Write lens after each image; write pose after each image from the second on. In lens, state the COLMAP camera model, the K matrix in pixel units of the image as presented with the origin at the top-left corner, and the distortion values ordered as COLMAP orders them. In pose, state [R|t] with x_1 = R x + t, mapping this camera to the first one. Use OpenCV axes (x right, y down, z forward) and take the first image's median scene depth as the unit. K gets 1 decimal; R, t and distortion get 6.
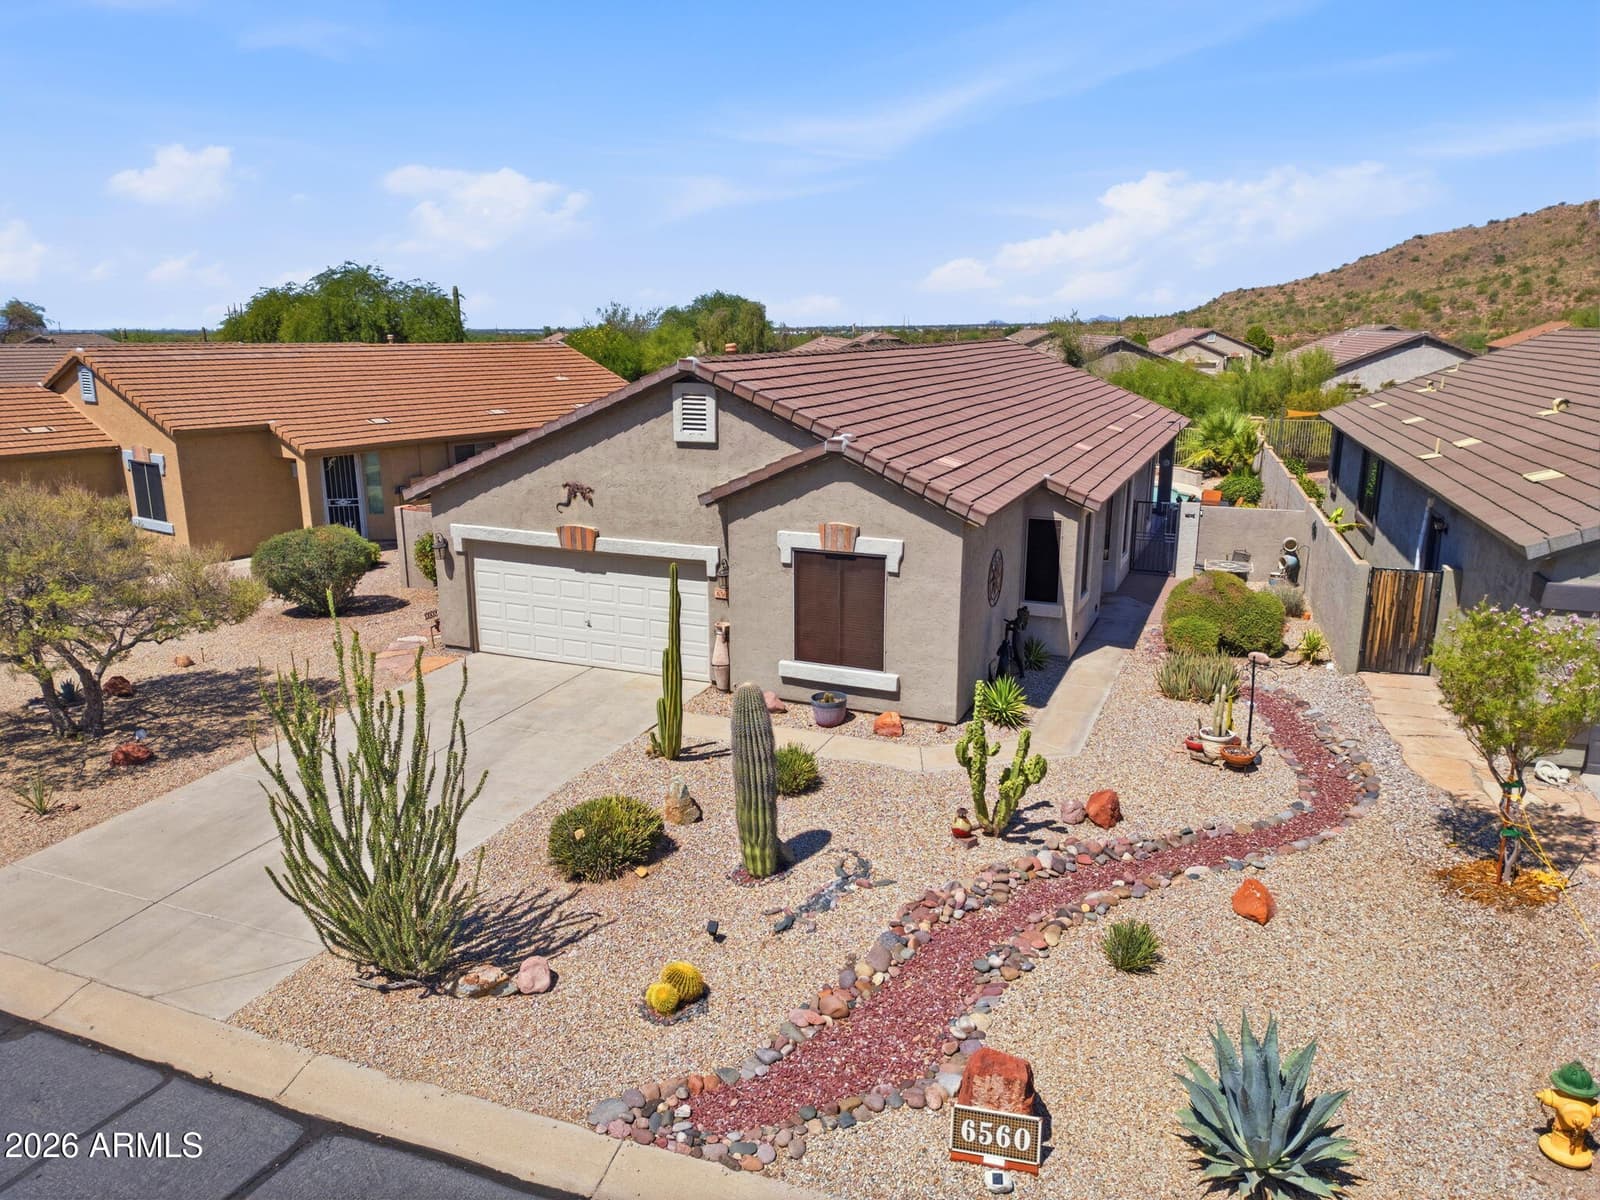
lens RADIAL K [[1114.6, 0, 796.7], [0, 1114.6, 596.0], [0, 0, 1]] dist [0.071621, -0.070386]
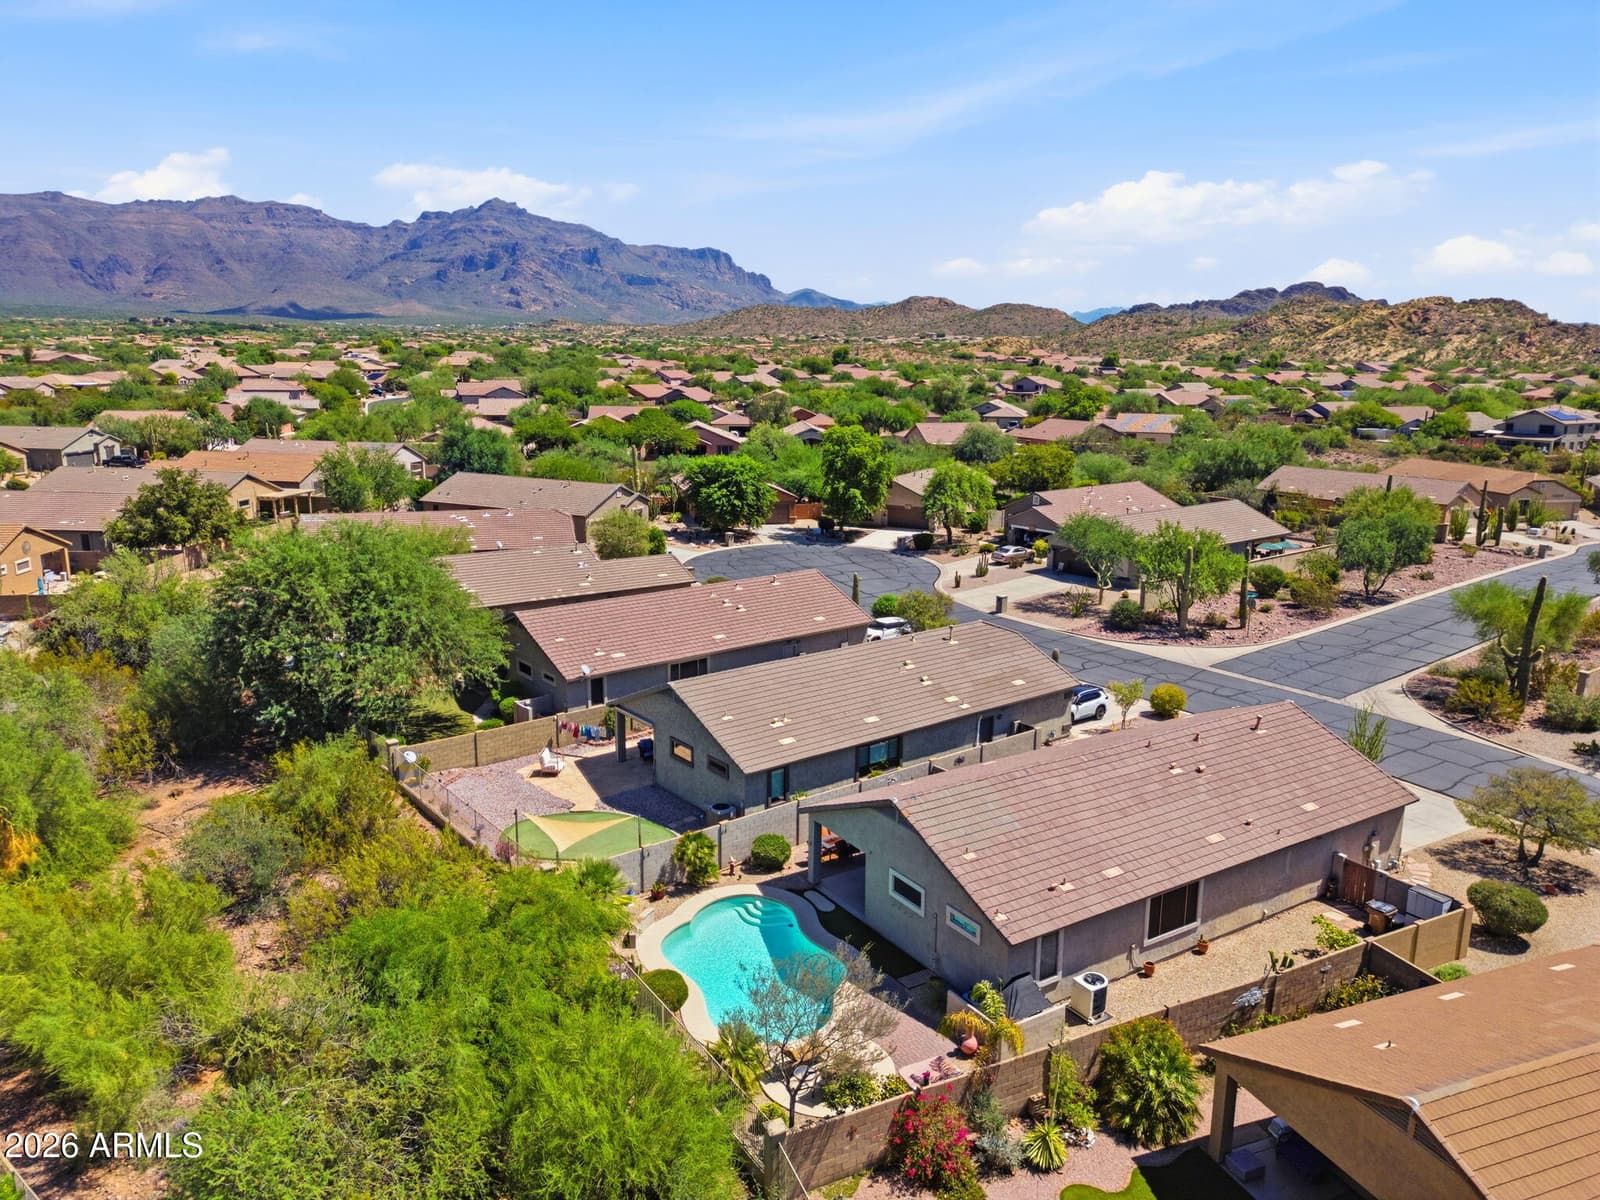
lens RADIAL K [[1100.2, 0, 797.0], [0, 1100.2, 611.8], [0, 0, 1]] dist [0.101159, -0.100359]
pose [[-0.825165, -0.134080, 0.548748, -0.567950], [0.127806, 0.901921, 0.412559, -1.675796], [-0.550243, 0.410563, -0.727097, 3.519876]]
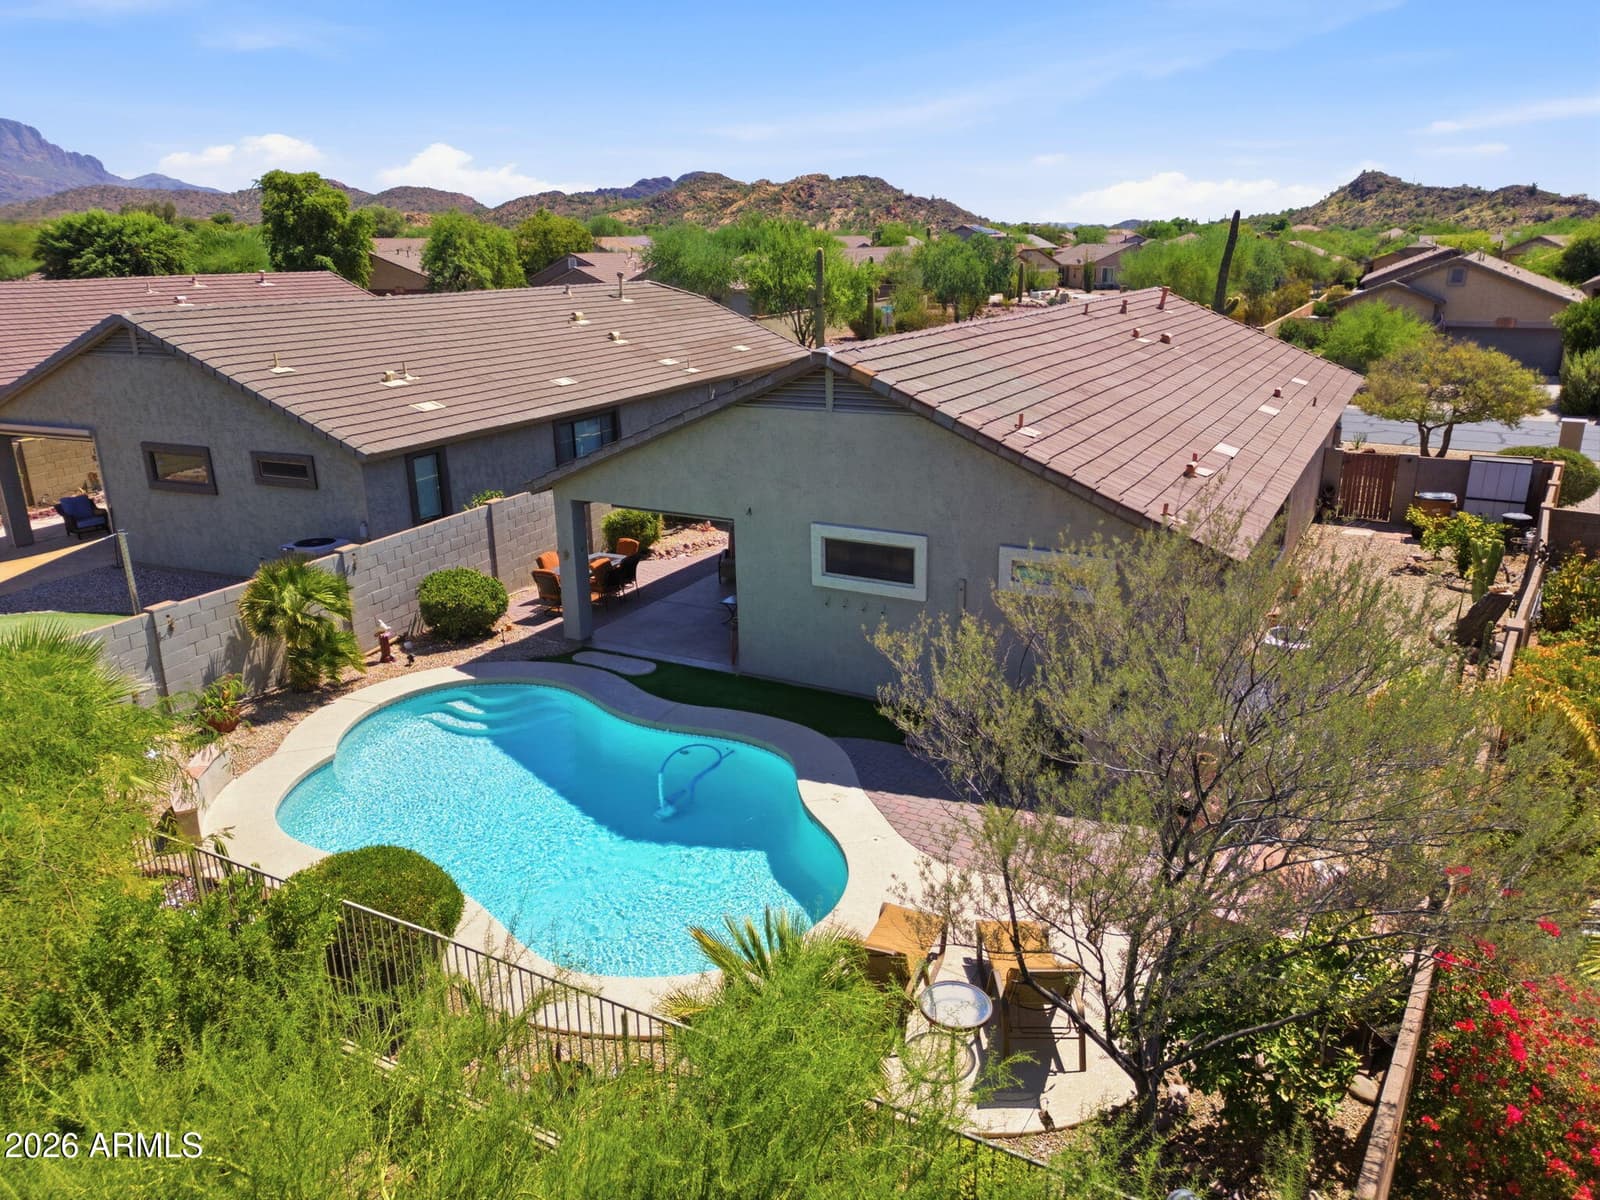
lens RADIAL K [[1114.6, 0, 796.7], [0, 1114.6, 596.0], [0, 0, 1]] dist [0.071621, -0.070386]
pose [[-0.994520, -0.018447, 0.102905, 0.303040], [0.037678, 0.854916, 0.517396, -0.770591], [-0.097520, 0.518438, -0.849536, 2.919347]]
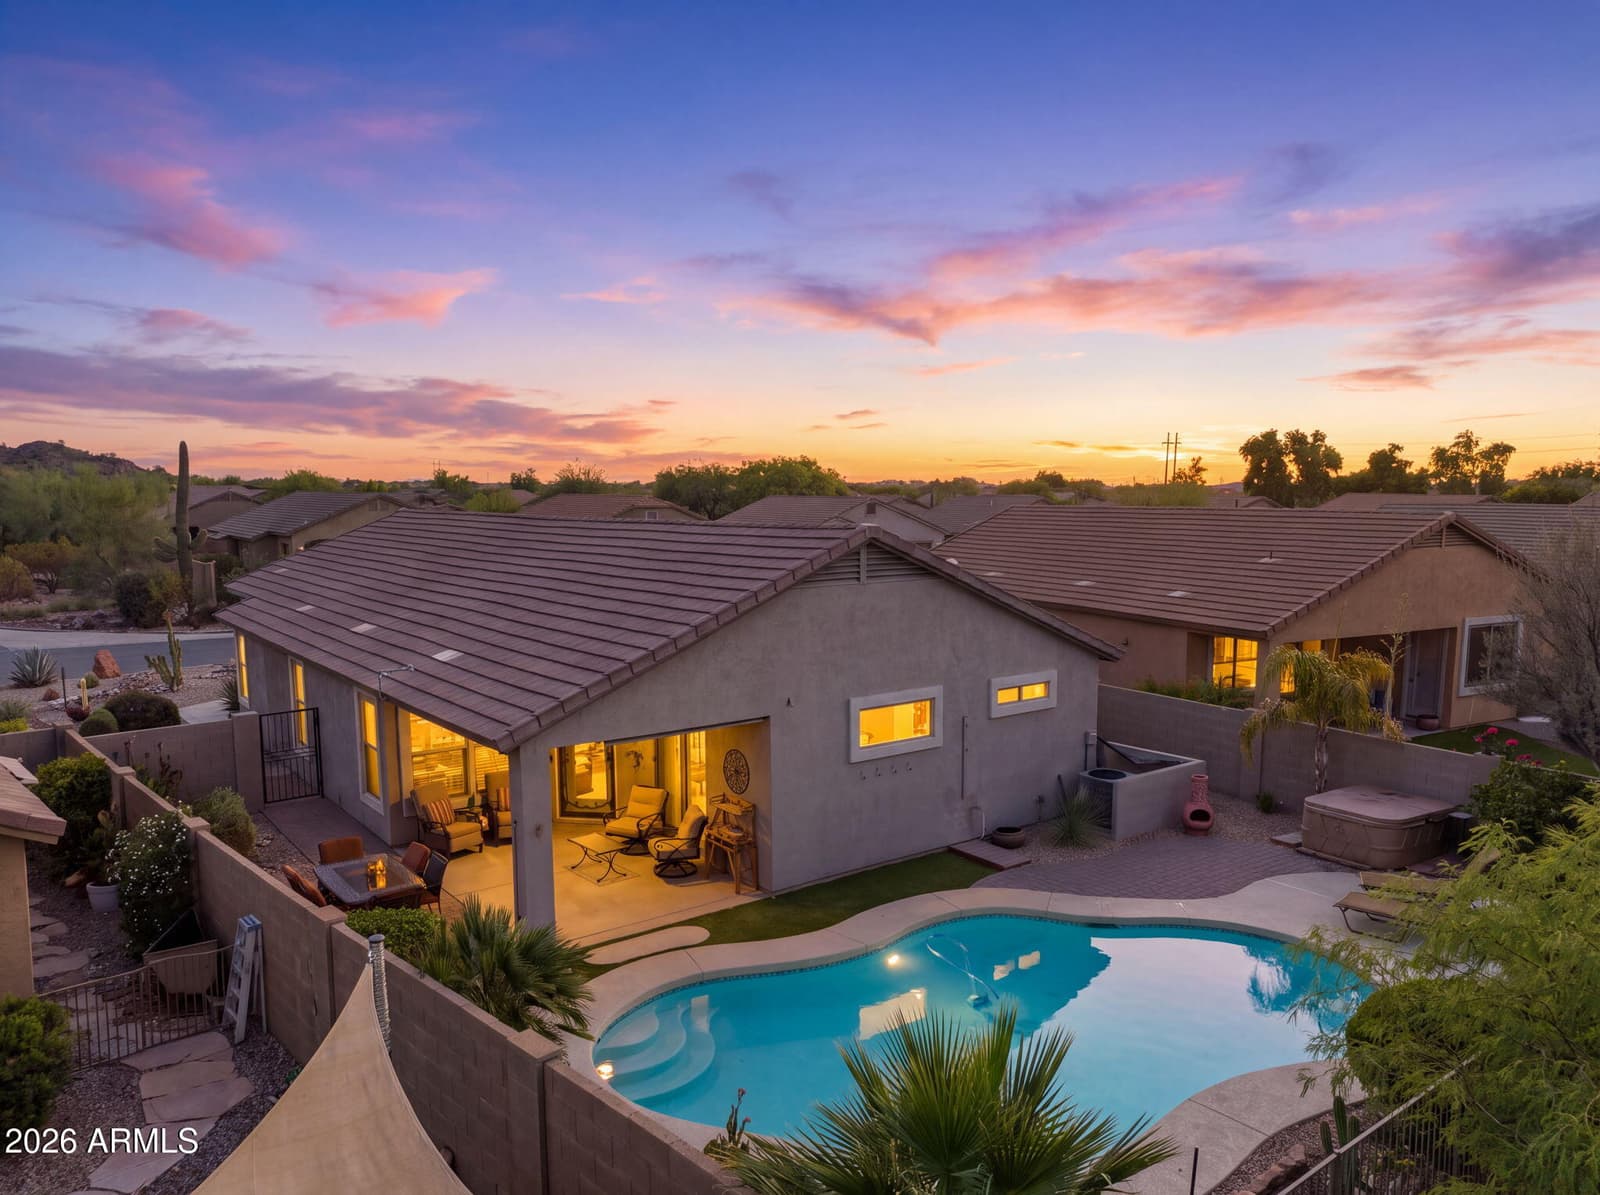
lens RADIAL K [[1145.0, 0, 758.8], [0, 1145.0, 635.2], [0, 0, 1]] dist [-0.004181, -0.076256]
pose [[-0.521187, 0.114036, -0.845789, 1.238992], [-0.199427, 0.947323, 0.250615, -0.604111], [0.829815, 0.299290, -0.470991, 2.443834]]
